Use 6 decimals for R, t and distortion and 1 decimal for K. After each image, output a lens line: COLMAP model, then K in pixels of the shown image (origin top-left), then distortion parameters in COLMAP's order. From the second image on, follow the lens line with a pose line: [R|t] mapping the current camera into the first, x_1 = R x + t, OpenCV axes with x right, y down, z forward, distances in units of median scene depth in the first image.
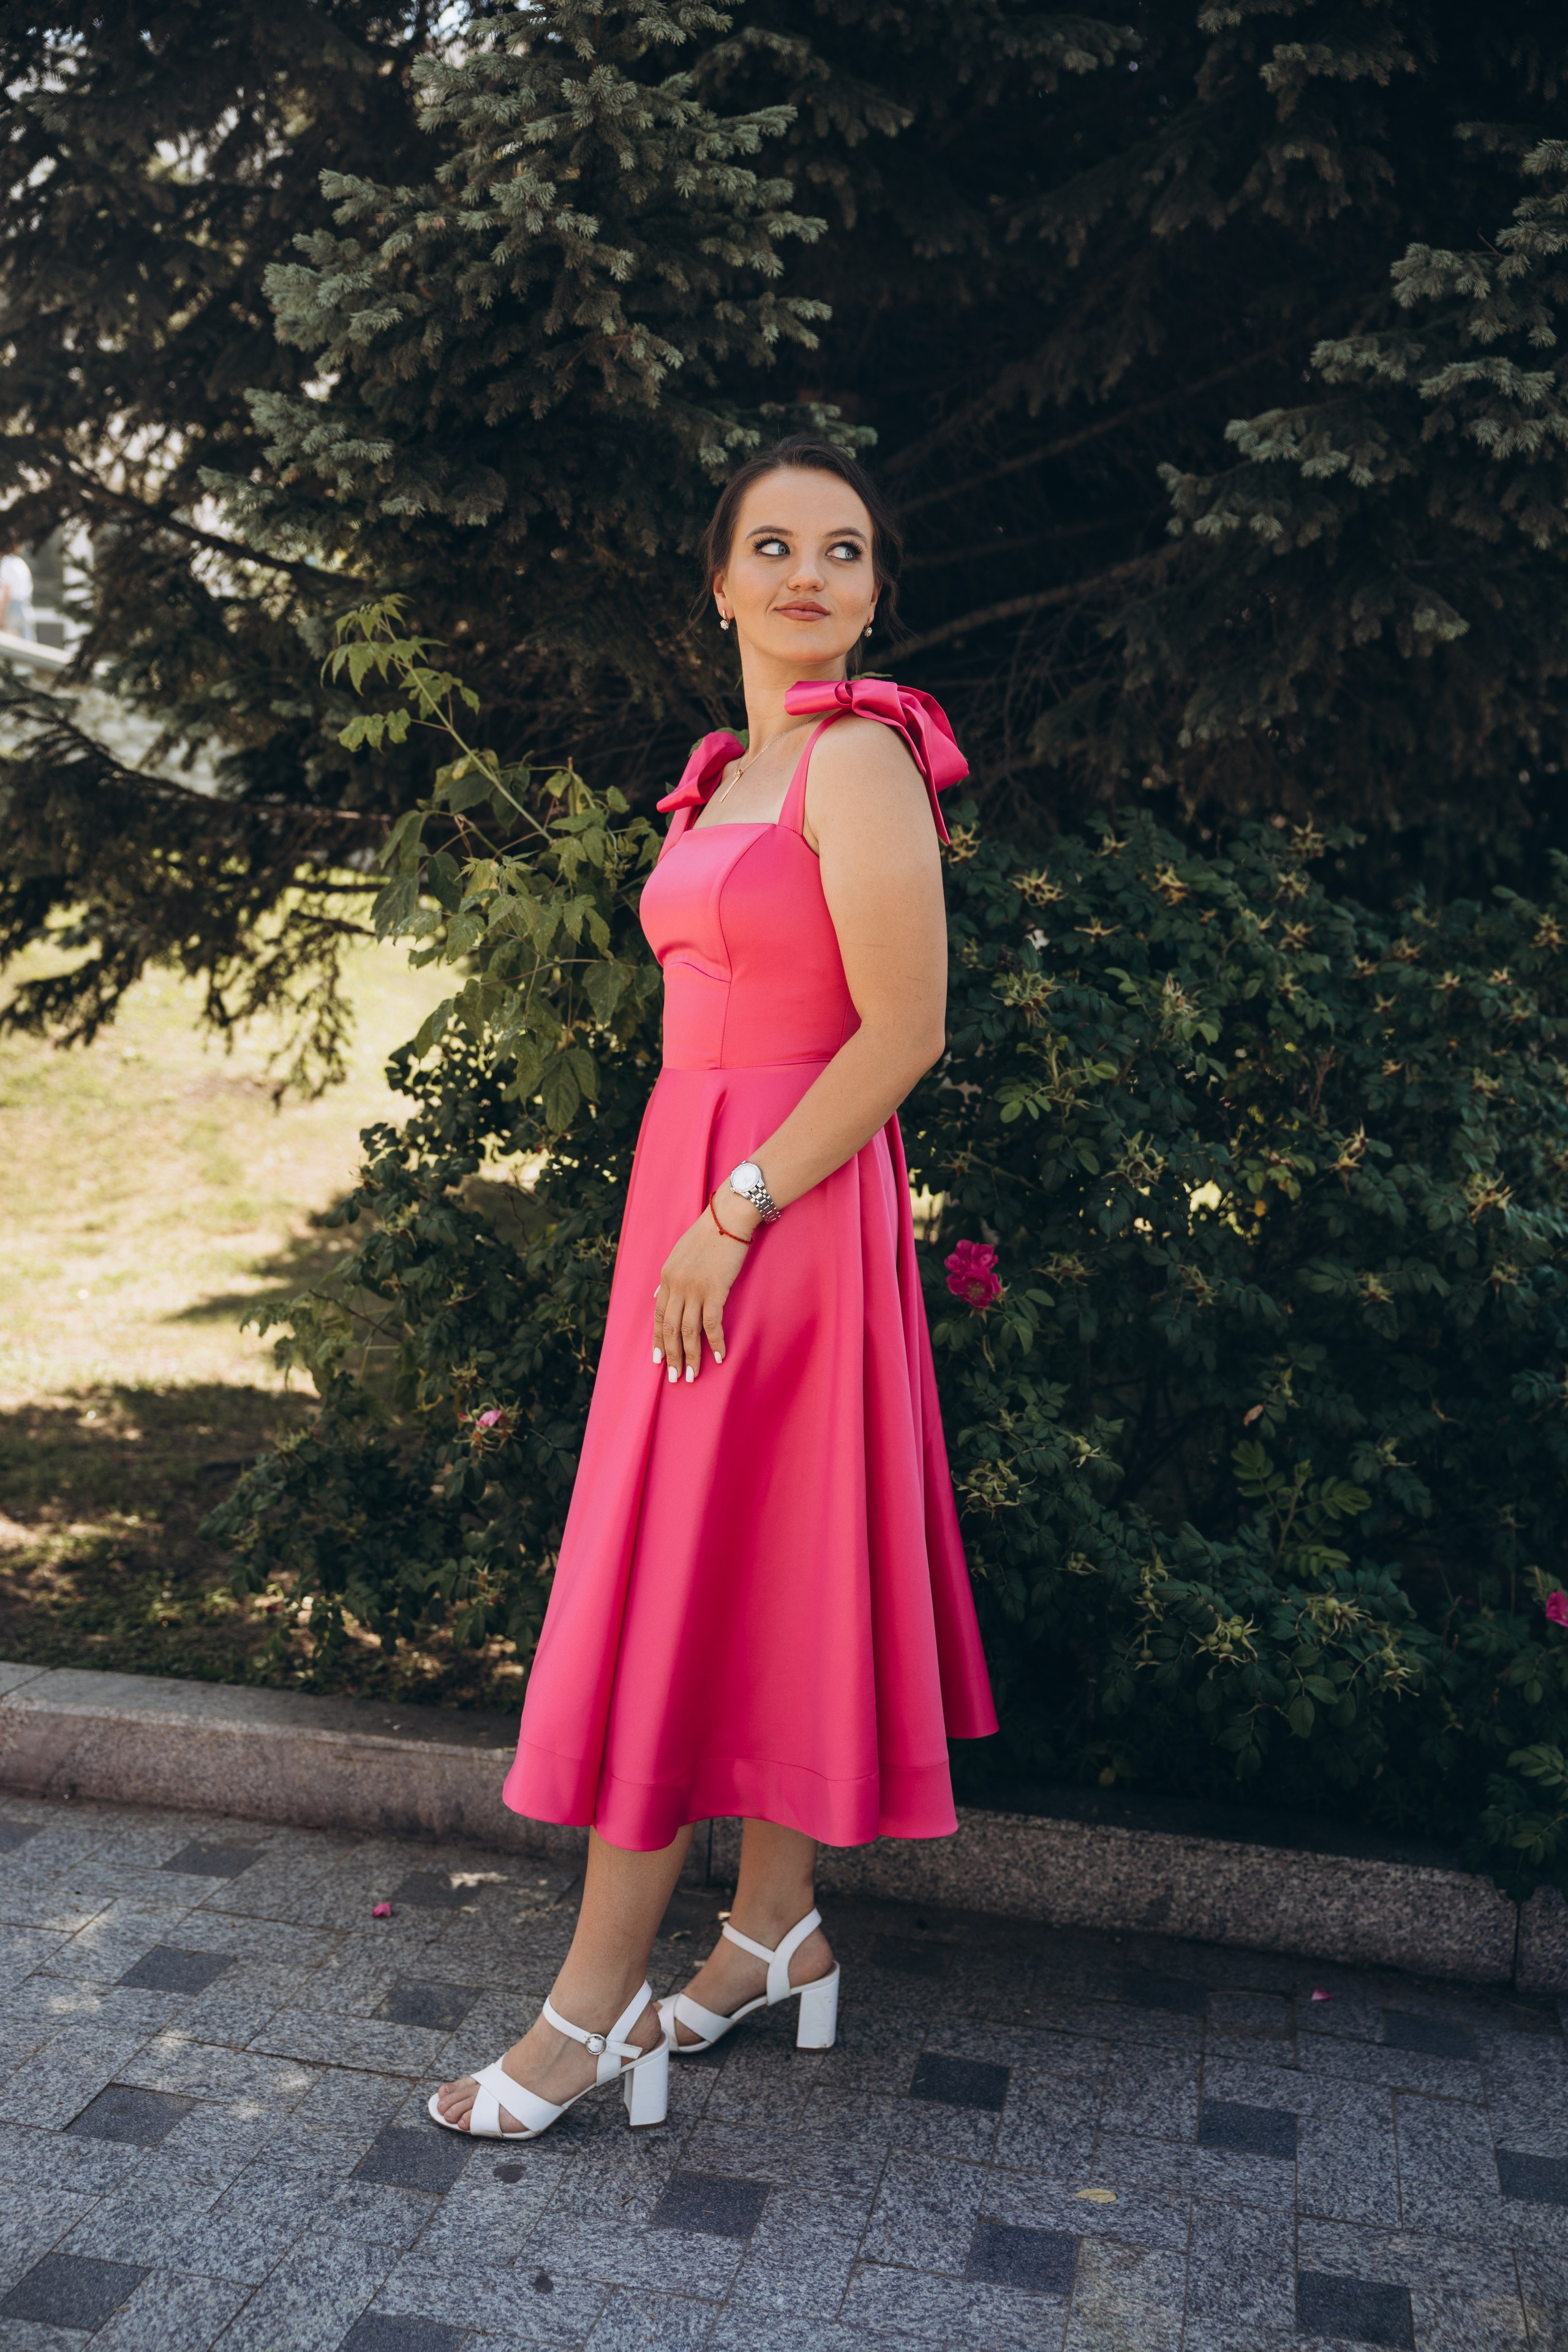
lens RADIAL K [[2441.4, 0, 779.3], [0, 2441.4, 1196.2], [0, 0, 1]] dist [0.146850, -0.185085]
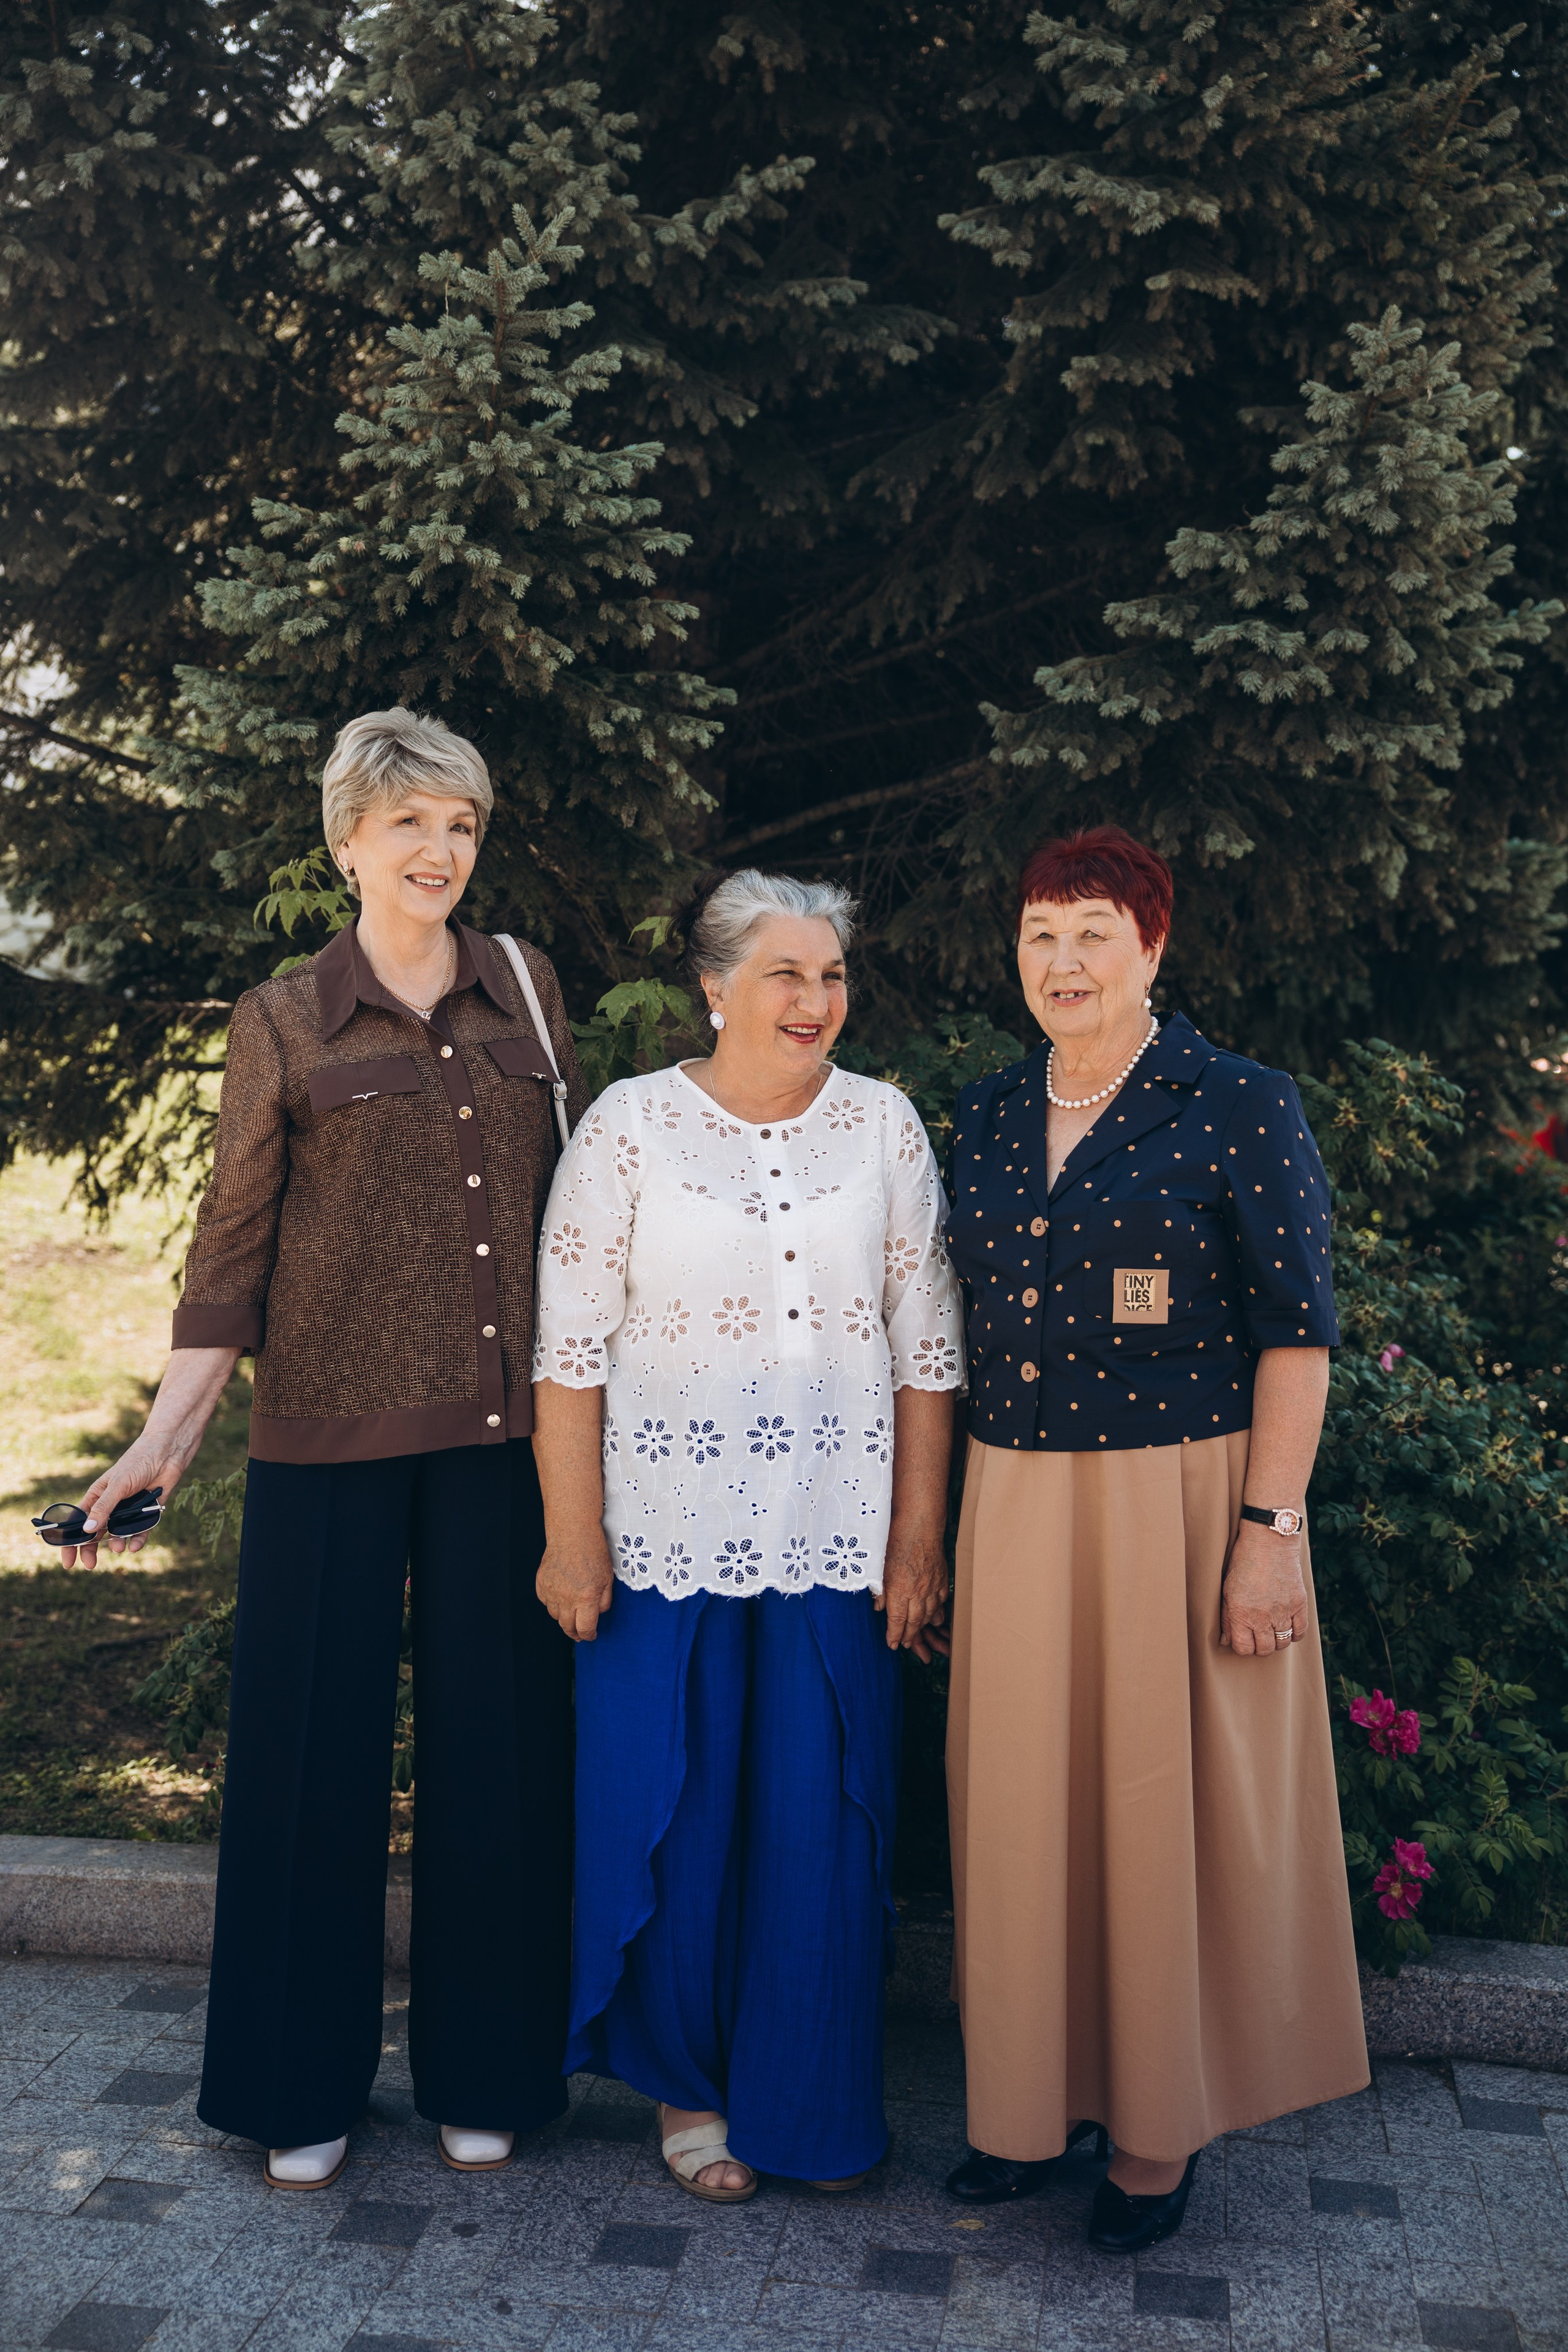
lens RADIAL K [[2756.1, 0, 792.7], [0, 2756.1, 1171.8], [0, 0, 1]] dist [0.226940, -0.376763]
pose [[0.997893, -0.026306, 0.059306, -0.018536], [0.029811, 0.997812, -0.059019, -0.014837], [-0.057623, 0.060662, 0.996494, -0.302747]]
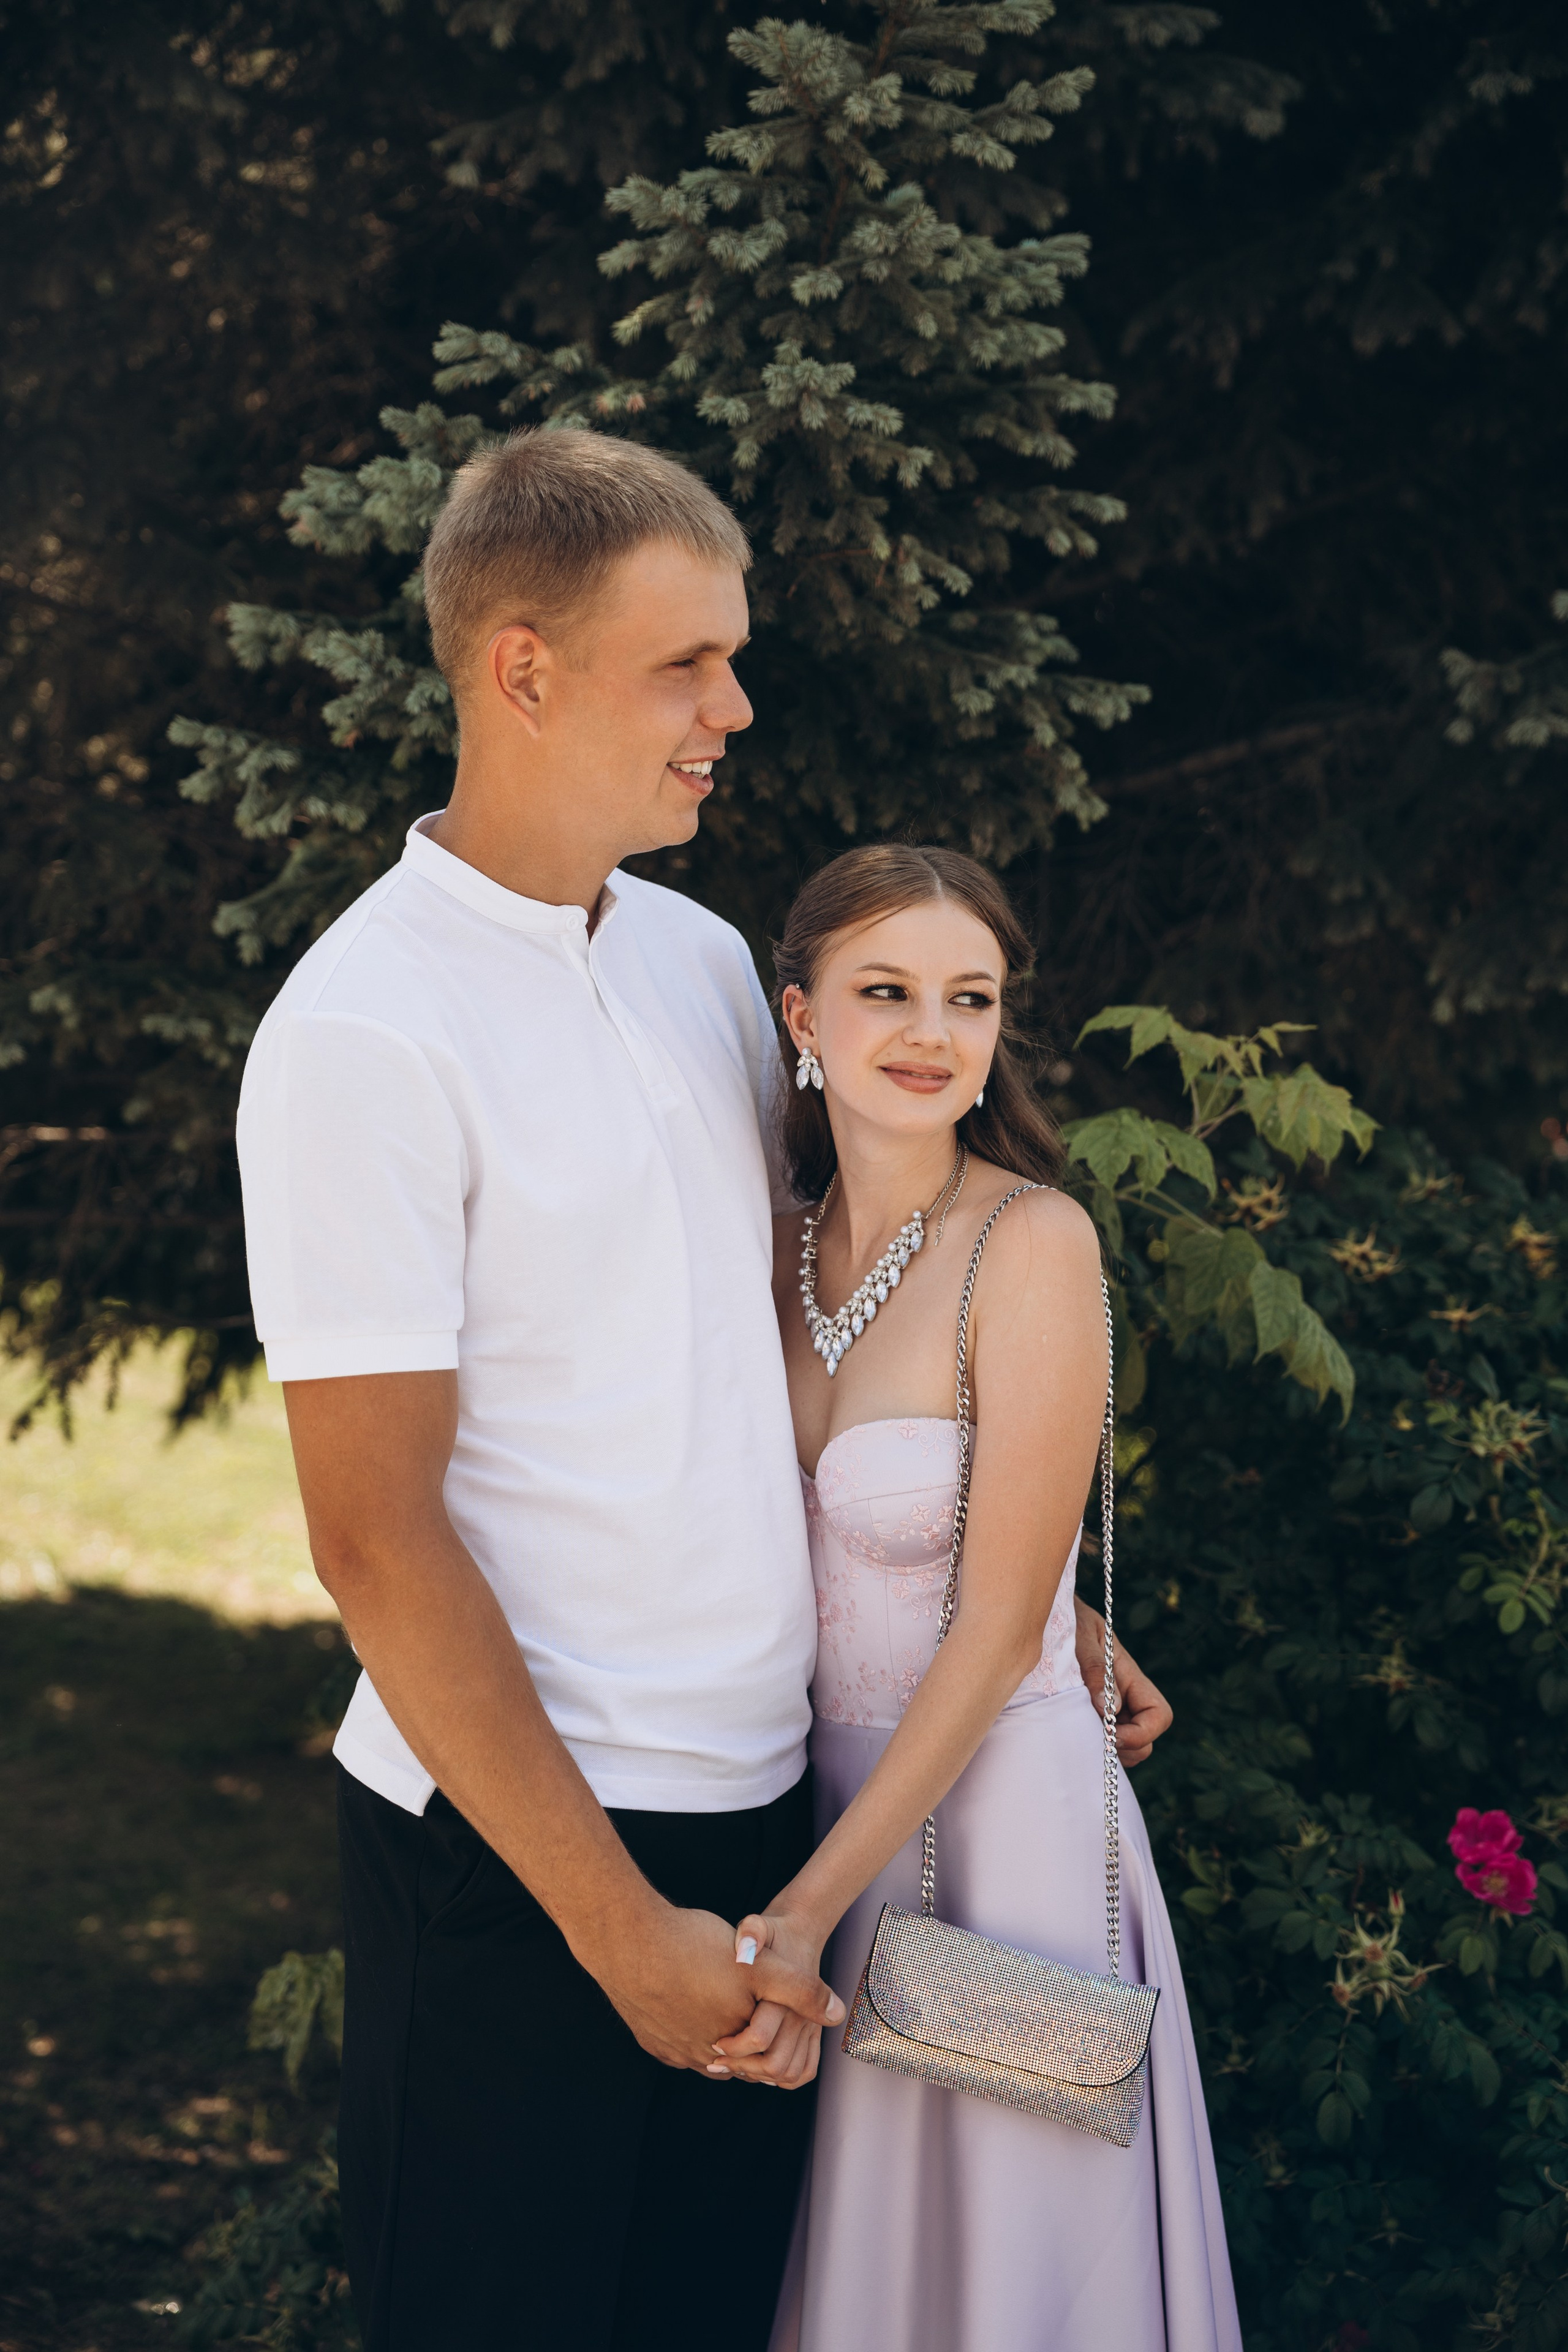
lens RADIAL K [[3440.6, 0, 787.9], [0, 3440.6, 1144.3], [0, 0, 1]] dist [0.473639, -1.308536]
pose [[0.974490, -0.051152, 0.218525, -0.325338], [0.071500, 0.993705, -0.086241, -0.094314], [-0.212738, 0.099665, 0.972013, 0.047740]]
